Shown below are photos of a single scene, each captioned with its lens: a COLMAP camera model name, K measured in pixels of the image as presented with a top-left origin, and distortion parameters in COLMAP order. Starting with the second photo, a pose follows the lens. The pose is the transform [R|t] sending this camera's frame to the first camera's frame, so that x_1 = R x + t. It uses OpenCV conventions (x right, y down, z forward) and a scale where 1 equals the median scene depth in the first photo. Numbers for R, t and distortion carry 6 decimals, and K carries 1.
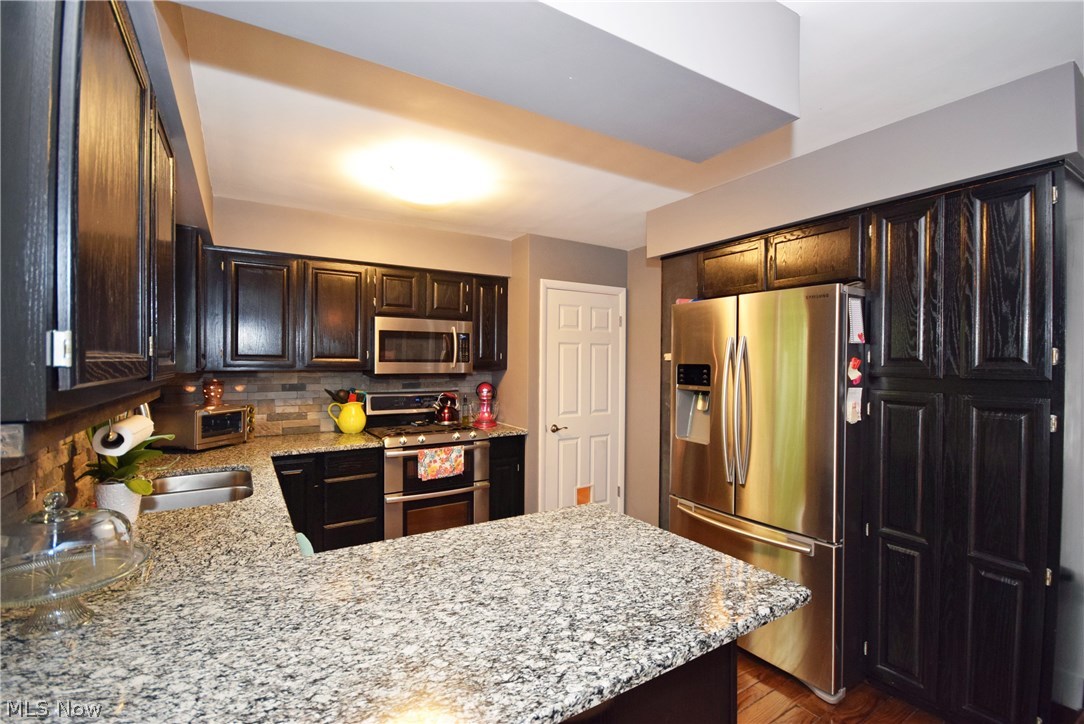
lens RADIAL K [[475.1, 0, 534.5], [0, 475.1, 366.6], [0, 0, 1]] dist [0.000762, -0.009536]
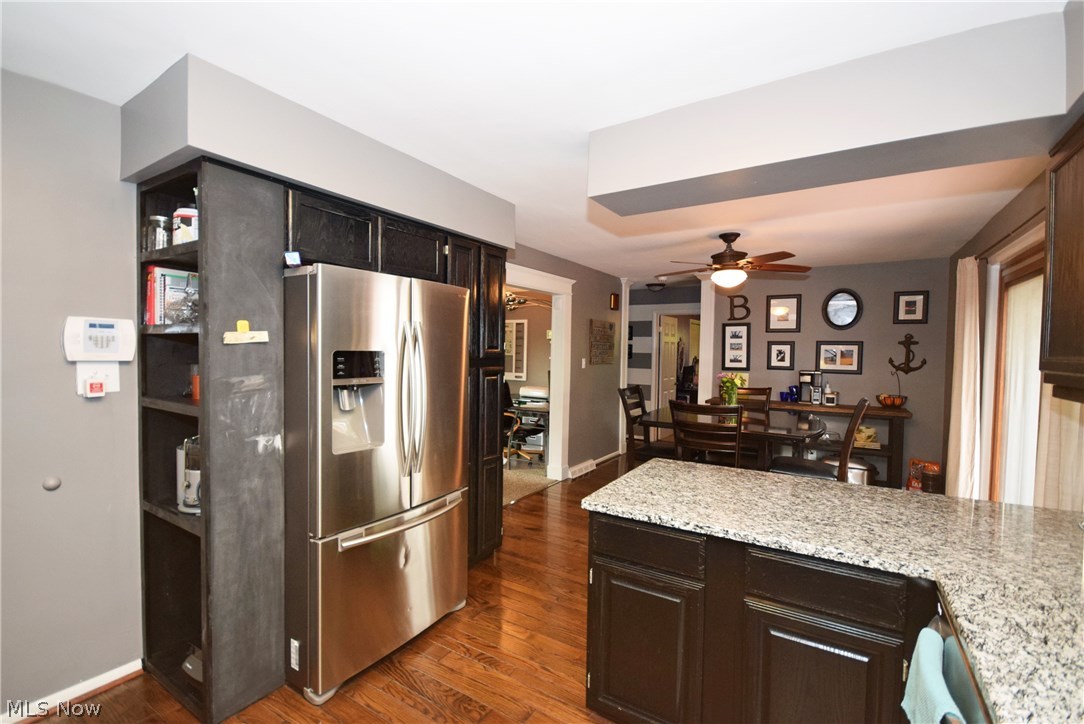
lens RADIAL K [[475.1, 0, 539.3], [0, 475.1, 363.3], [0, 0, 1]] dist [0.000762, -0.009536]
pose [[-0.438638, -0.040396, 0.897756, -0.396416], [-0.007927, 0.999124, 0.041084, -0.015255], [-0.898629, 0.010904, -0.438574, 0.864351]]
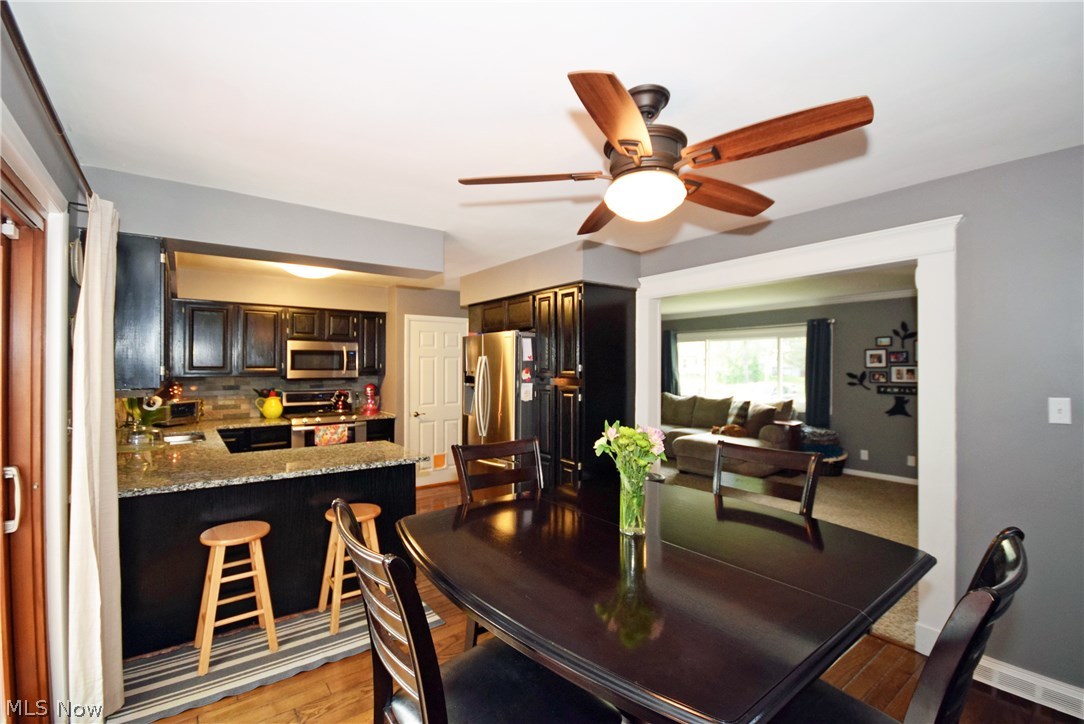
lens RADIAL K [[475.1, 0, 540.8], [0, 475.1, 366.2], [0, 0, 1]] dist [0.000762, -0.009536]
pose [[0.995481, -0.004242, 0.094865, 0.348812], [0.005308, 0.999926, -0.010988, -0.002425], [-0.094811, 0.011441, 0.995430, -0.630295]]
